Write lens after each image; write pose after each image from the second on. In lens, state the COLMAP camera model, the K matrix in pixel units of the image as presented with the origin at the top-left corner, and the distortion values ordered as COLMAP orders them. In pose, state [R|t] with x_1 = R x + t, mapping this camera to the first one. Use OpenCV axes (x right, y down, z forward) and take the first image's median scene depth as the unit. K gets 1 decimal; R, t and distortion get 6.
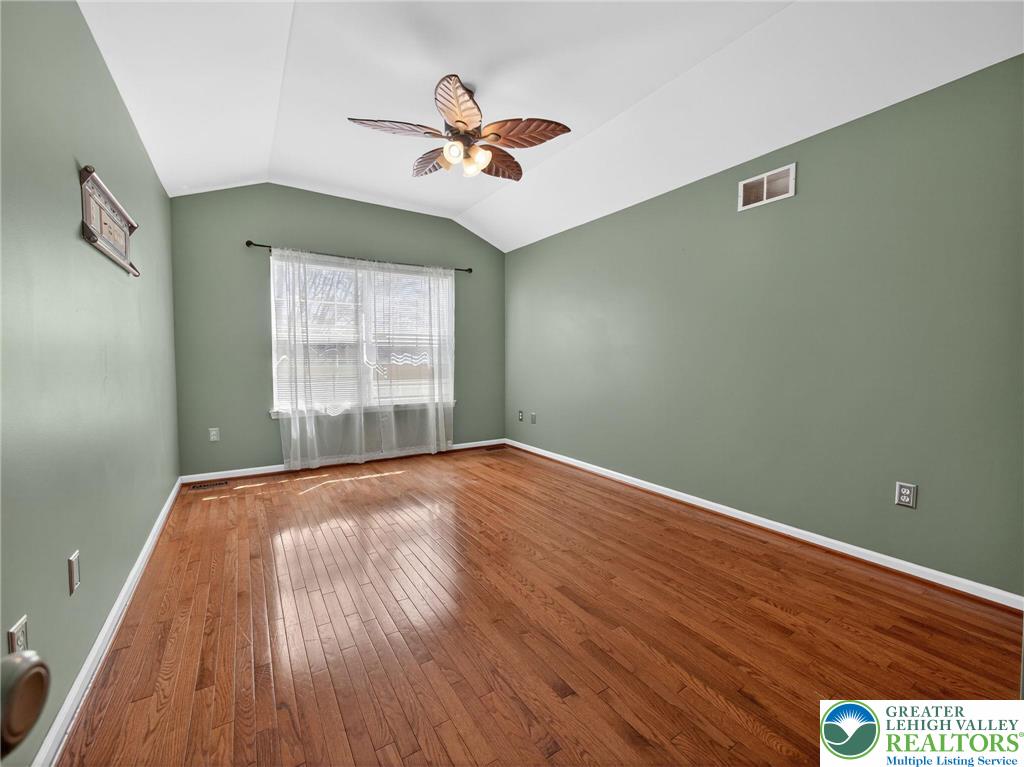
lens RADIAL K [[421.7, 0, 518.6], [0, 421.7, 381.5], [0, 0, 1]] dist [-0.018207, 0.004496]
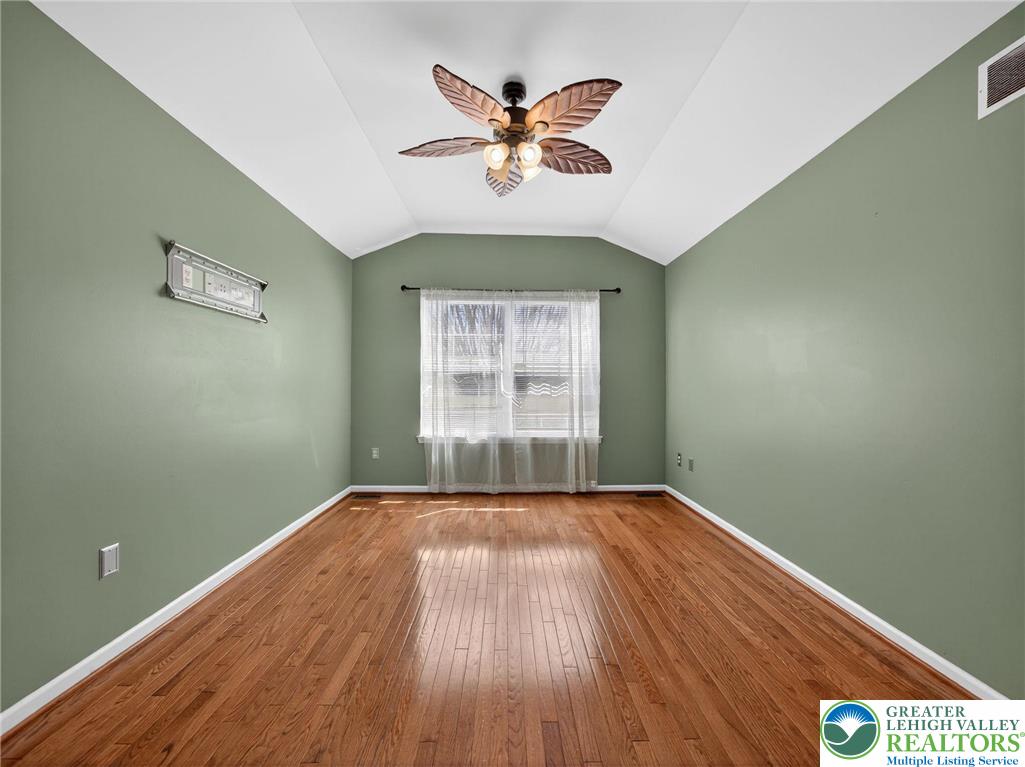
lens RADIAL K [[422.1, 0, 514.8], [0, 422.1, 384.8], [0, 0, 1]] dist [-0.018207, 0.004496]
pose [[0.854207, -0.001731, -0.519931, 0.218399], [-0.030647, 0.998088, -0.053673, -0.012709], [0.519030, 0.061782, 0.852520, 0.190734]]
